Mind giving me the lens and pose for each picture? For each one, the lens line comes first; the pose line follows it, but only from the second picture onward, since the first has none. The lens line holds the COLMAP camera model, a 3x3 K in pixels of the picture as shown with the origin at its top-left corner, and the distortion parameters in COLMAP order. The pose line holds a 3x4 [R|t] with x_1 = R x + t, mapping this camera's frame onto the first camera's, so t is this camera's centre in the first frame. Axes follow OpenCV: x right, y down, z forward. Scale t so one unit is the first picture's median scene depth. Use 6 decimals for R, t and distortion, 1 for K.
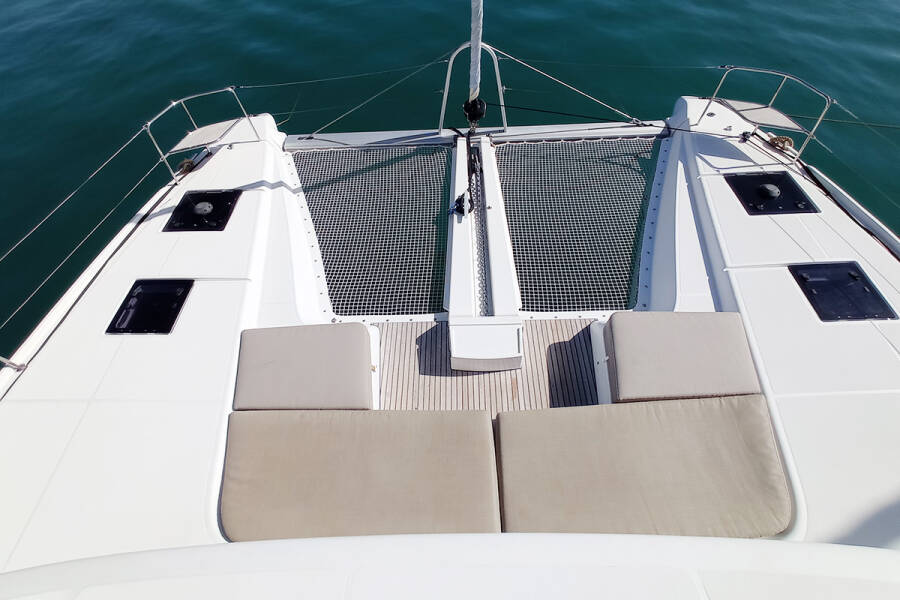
lens RADIAL K [[406.7, 0, 451.7], [0, 406.7, 295.3], [0, 0, 1]] dist [-0.029326, 0.006812]
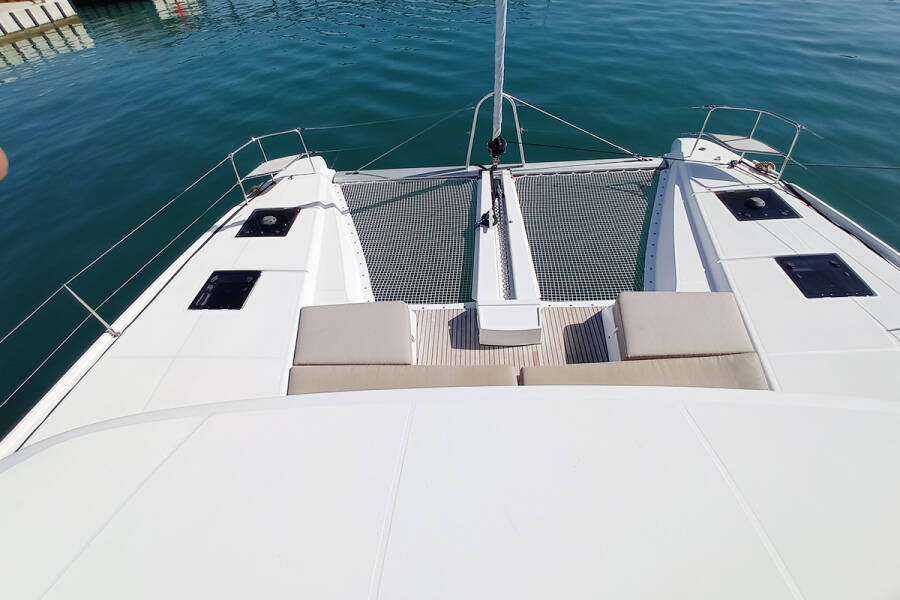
lens RADIAL K [[406.7, 0, 452.2], [0, 406.7, 292.9], [0, 0, 1]] dist [-0.029326, 0.006812]
pose [[0.998969, 0.006269, -0.044963, -0.022390], [-0.013504, 0.986625, -0.162447, 0.192654], [0.043343, 0.162887, 0.985692, -0.128287]]
